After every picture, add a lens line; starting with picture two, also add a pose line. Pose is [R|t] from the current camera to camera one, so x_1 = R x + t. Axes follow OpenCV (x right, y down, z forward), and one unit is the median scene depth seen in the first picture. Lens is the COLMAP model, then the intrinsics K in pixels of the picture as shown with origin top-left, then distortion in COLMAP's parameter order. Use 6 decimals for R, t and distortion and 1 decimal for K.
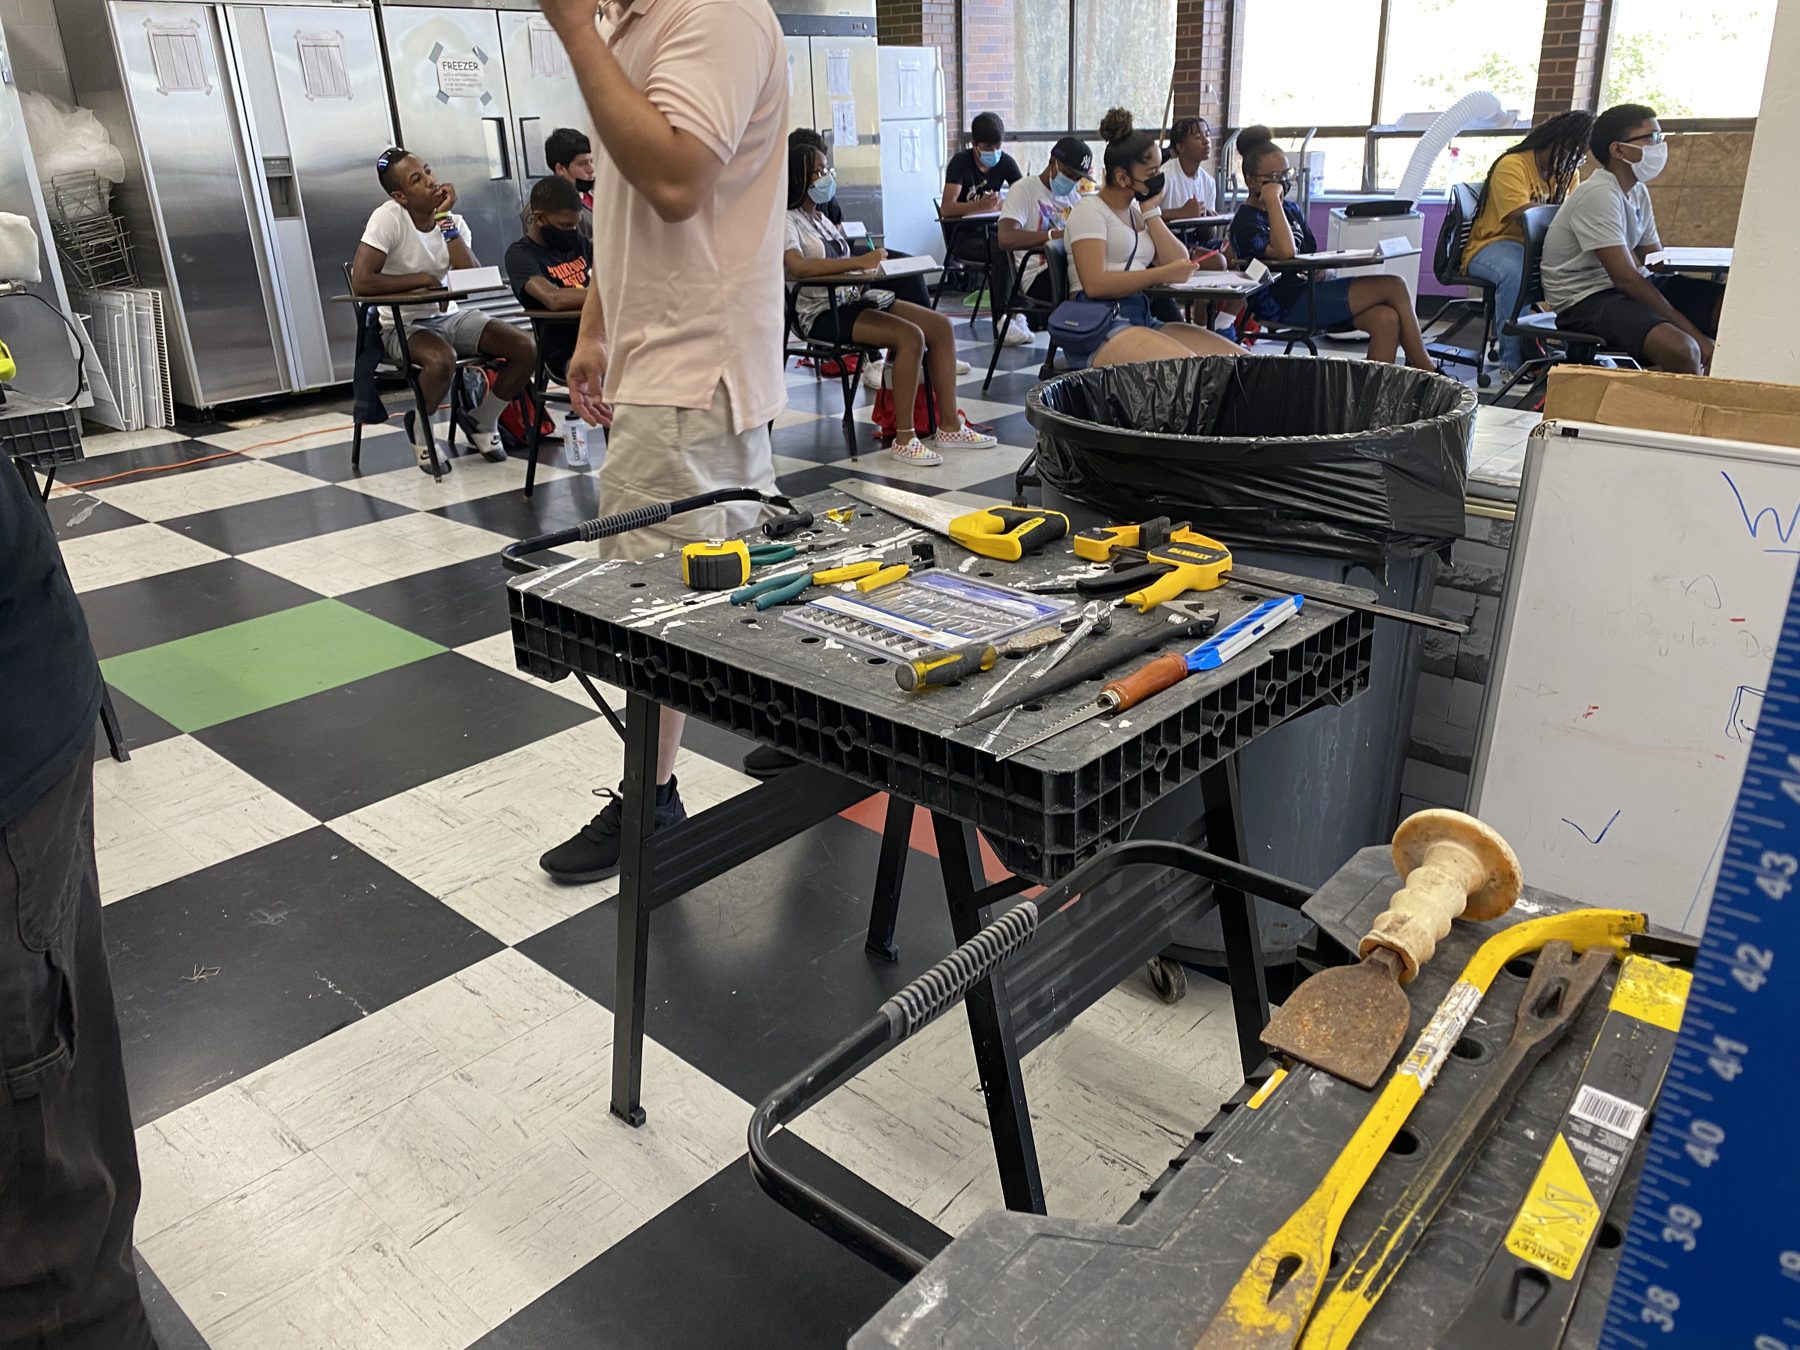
lens RADIAL K [[1383.2, 0, 905.6], [0, 1383.2, 671.5], [0, 0, 1]] dist [-0.028646, 0.044448]
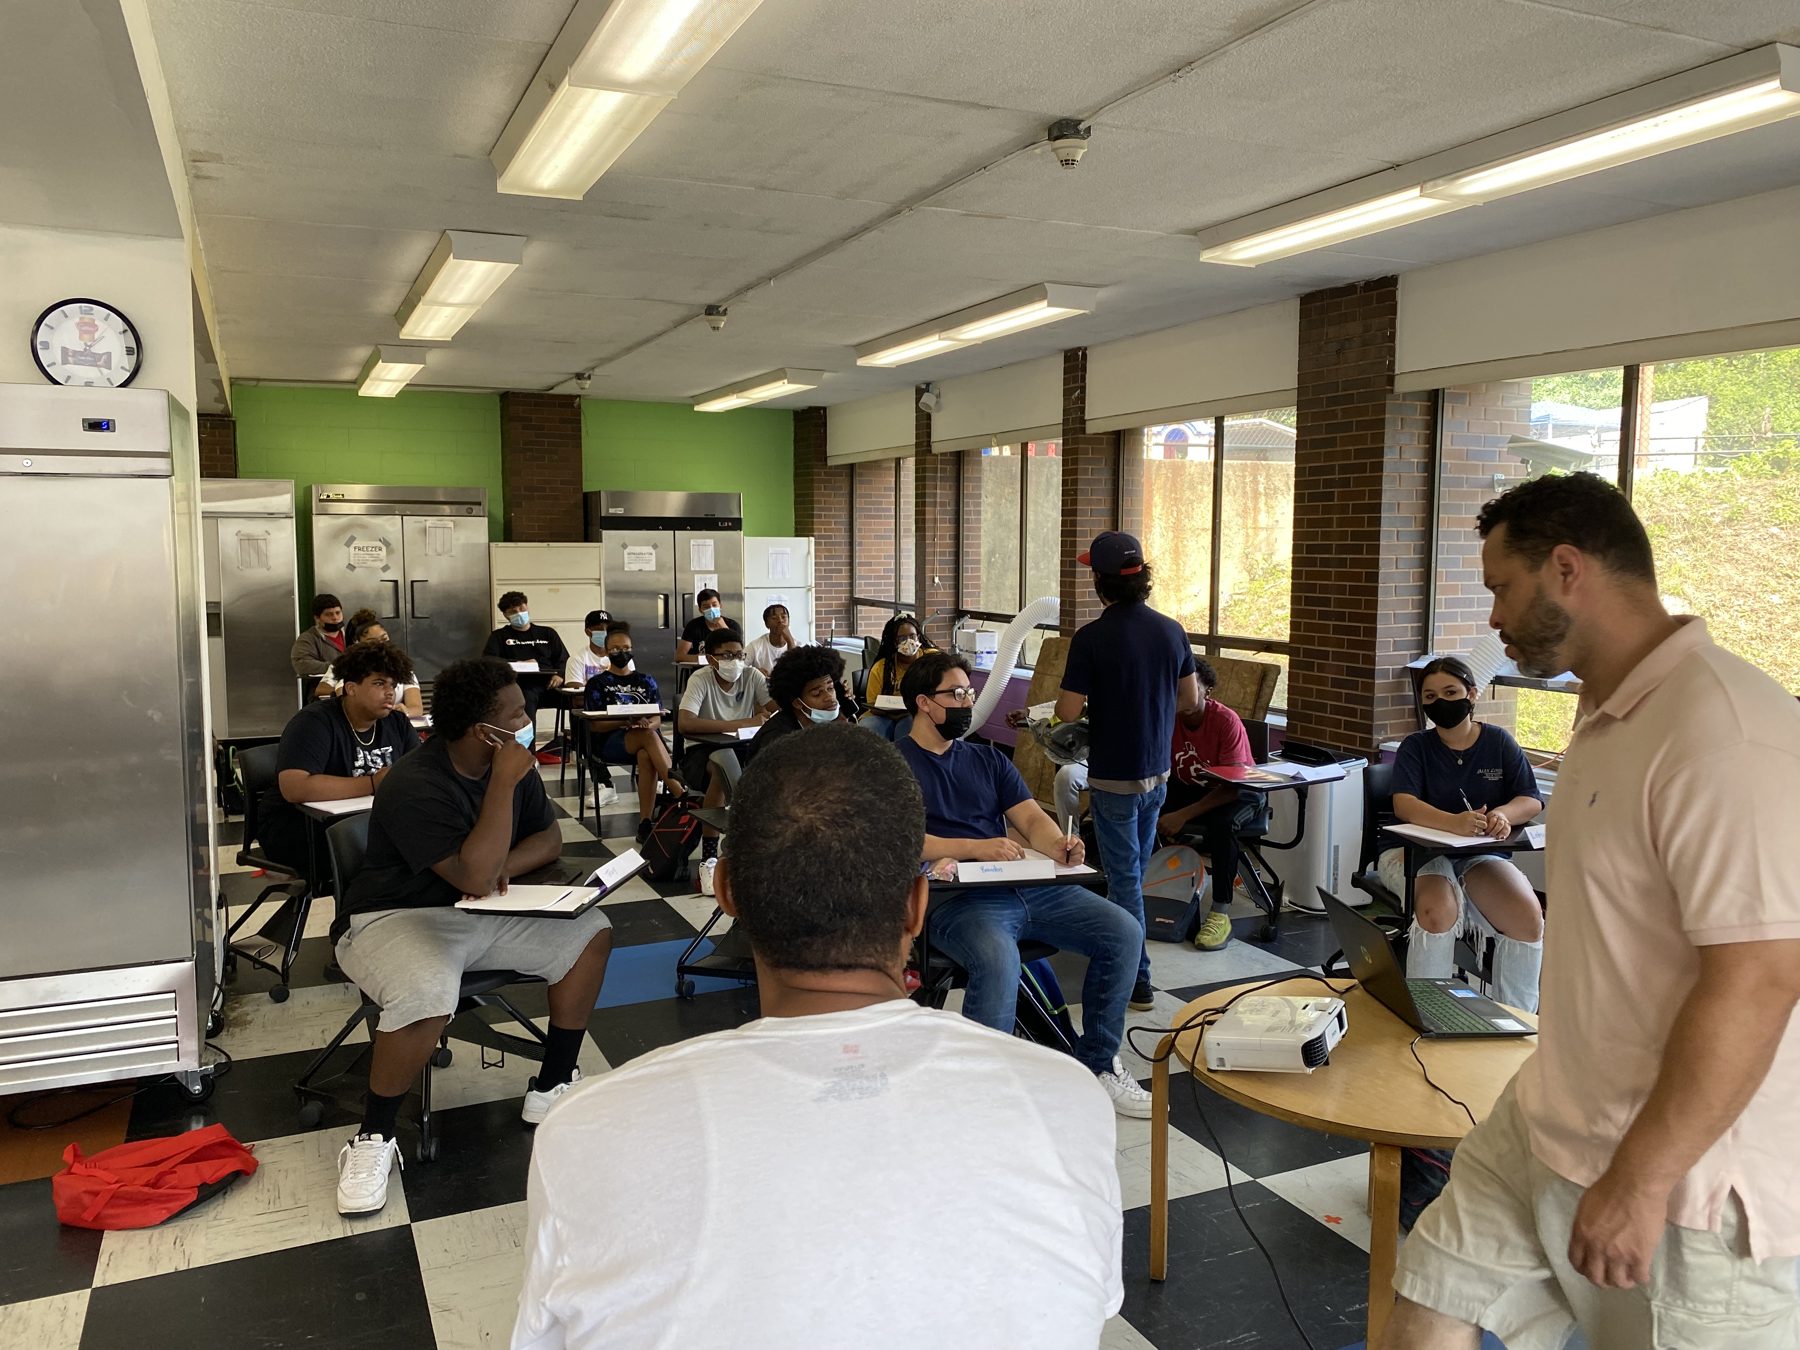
lens RADIAL K [[1383.2, 0, 905.6], [0, 1383.2, 671.5], [0, 0, 1]] dist [-0.028646, 0.044448]
pose [[0.923273, 0.076516, -0.376447, 0.815898], [-0.178462, 0.953228, -0.243944, -0.030995], [0.340174, 0.292408, 0.893744, -0.150006]]
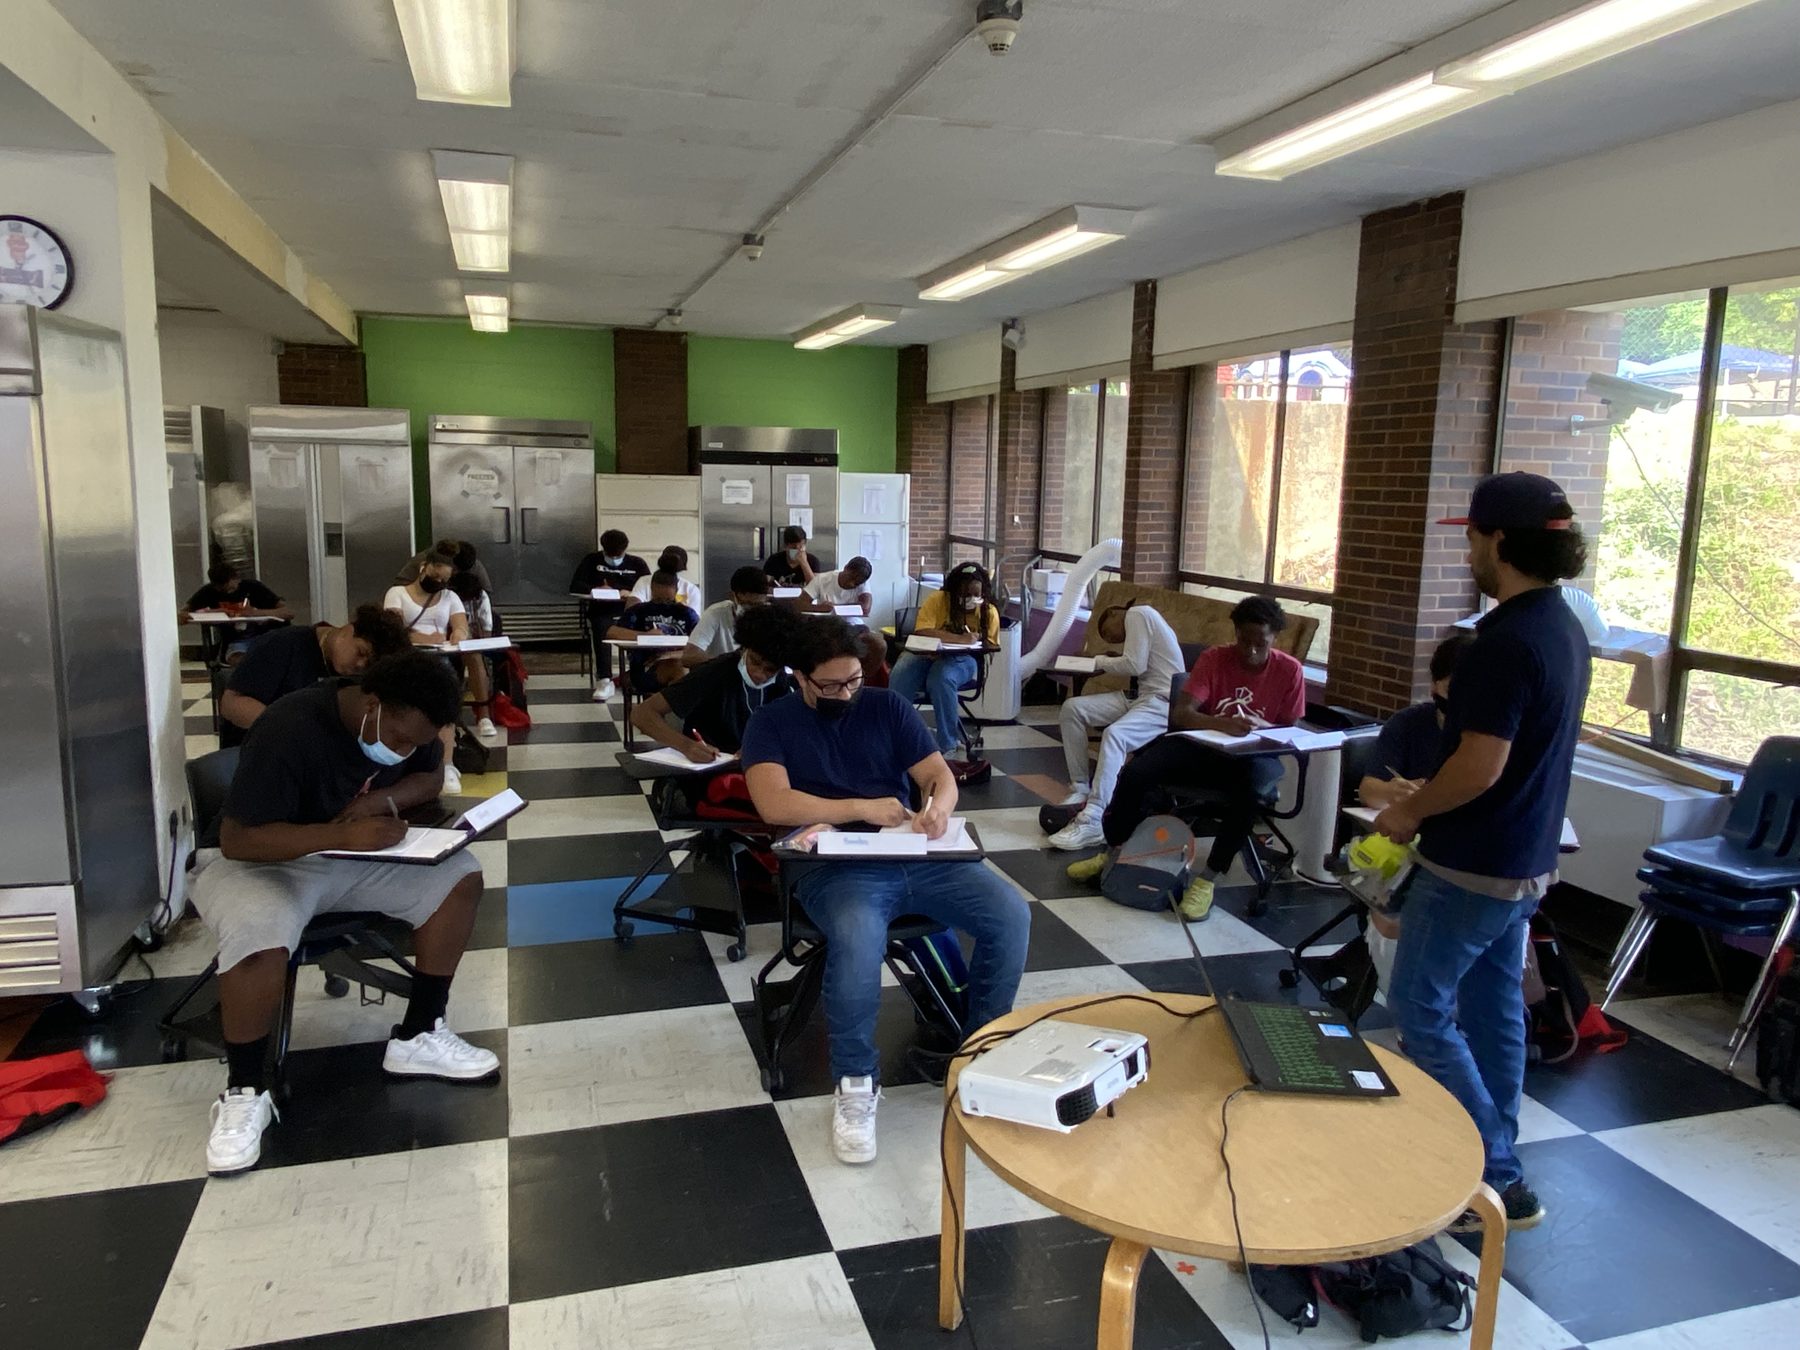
lens RADIAL K [[1292.3, 0, 893.9], [0, 1292.3, 675.5], [0, 0, 1]] dist [-0.003211, 0.005901]
pose [[0.859477, 0.133050, -0.493555, 0.877367], [-0.240682, 0.957140, -0.161104, -0.077689], [0.450967, 0.257255, 0.854663, -0.041608]]
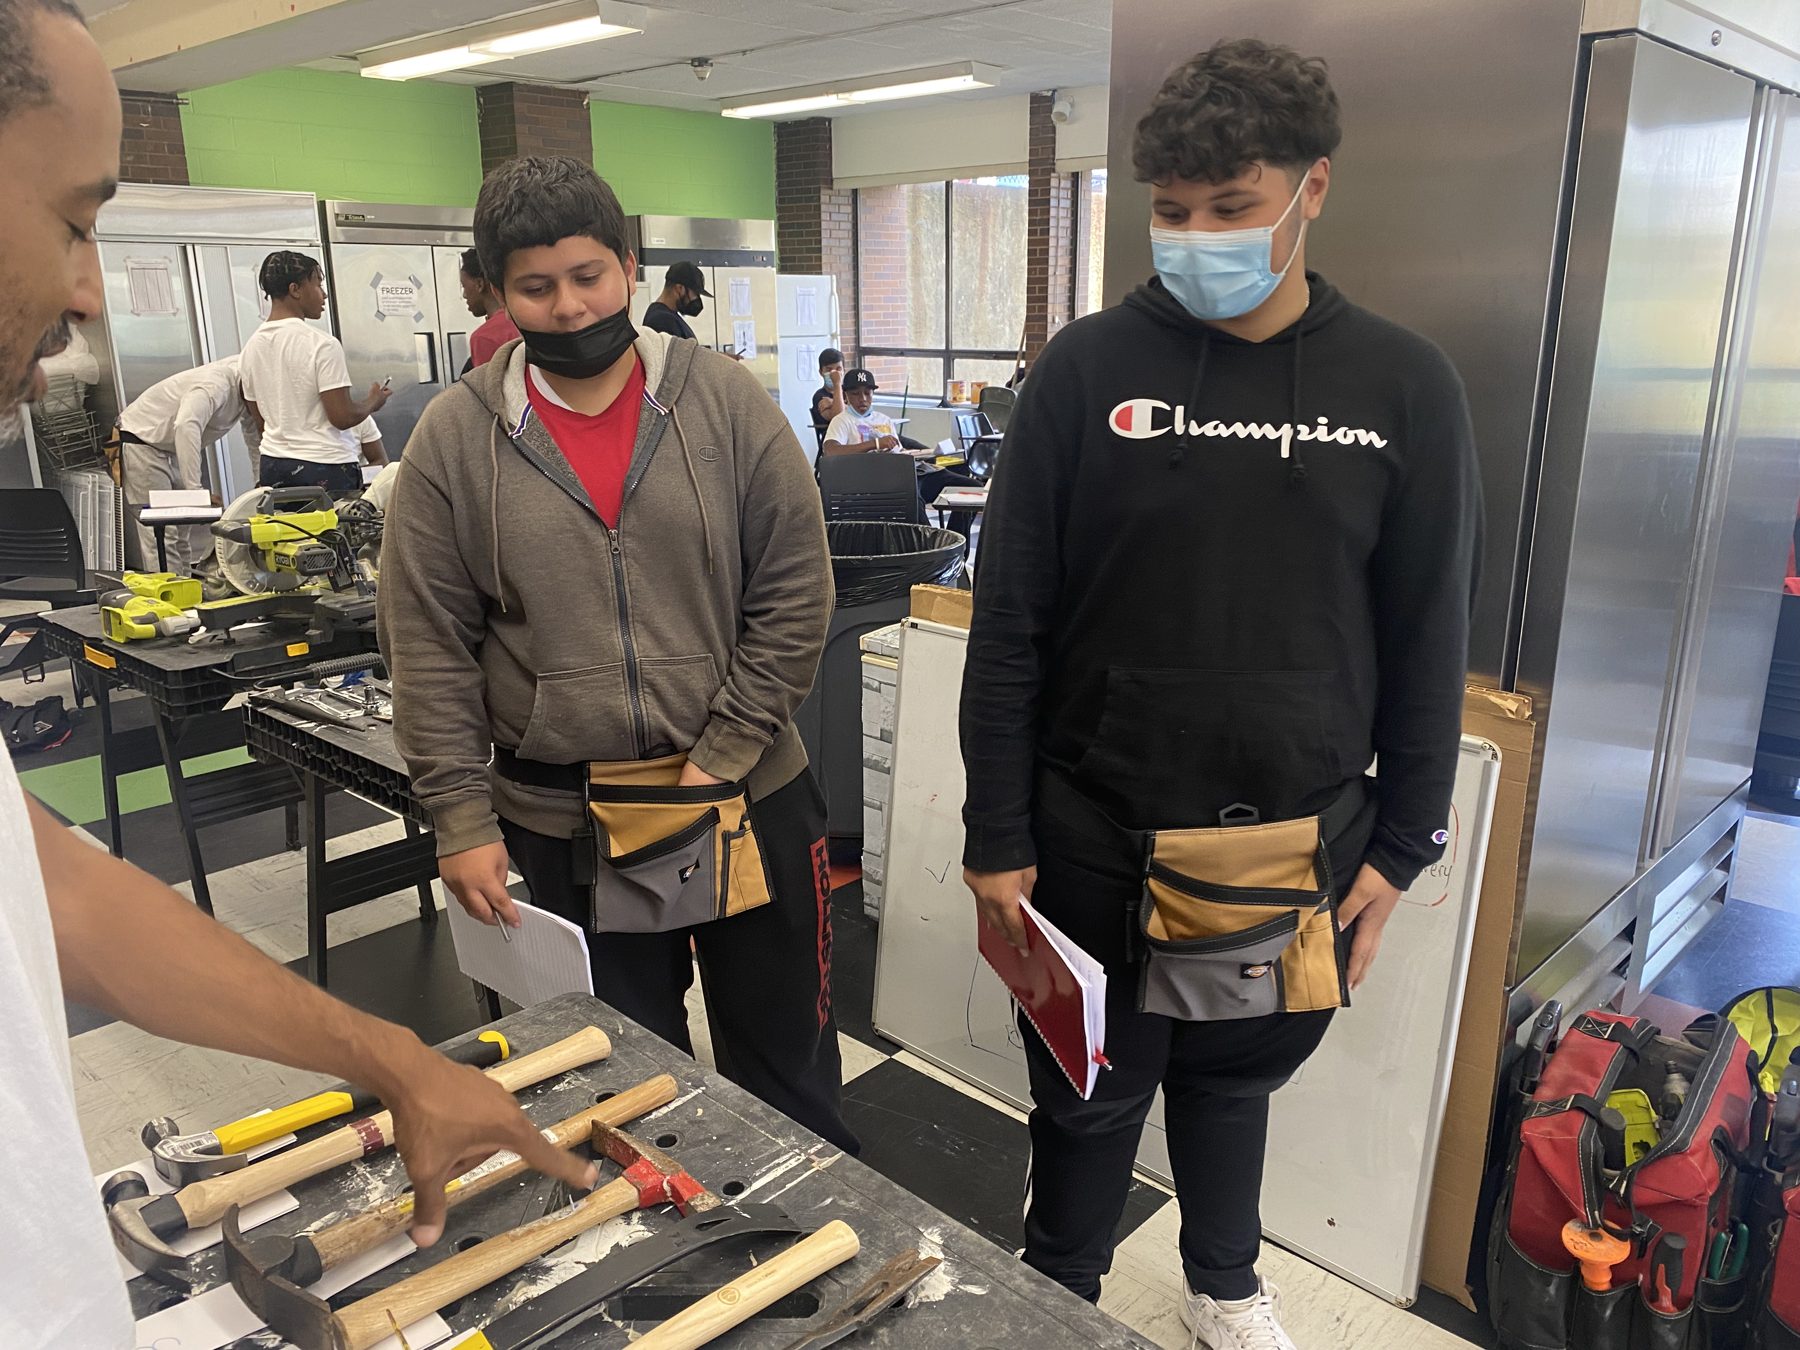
lens RADIAL K [[1385.1, 0, 900.6], [0, 1385.1, 689.4], [0, 0, 1]] dist [0.007880, -0.000886]
pose [[0.999683, 0.024975, 0.003129, 0.108625], [-0.024485, 0.993725, -0.109137, 0.018218], [-0.005835, 0.109026, 0.994022, -0.142310]]
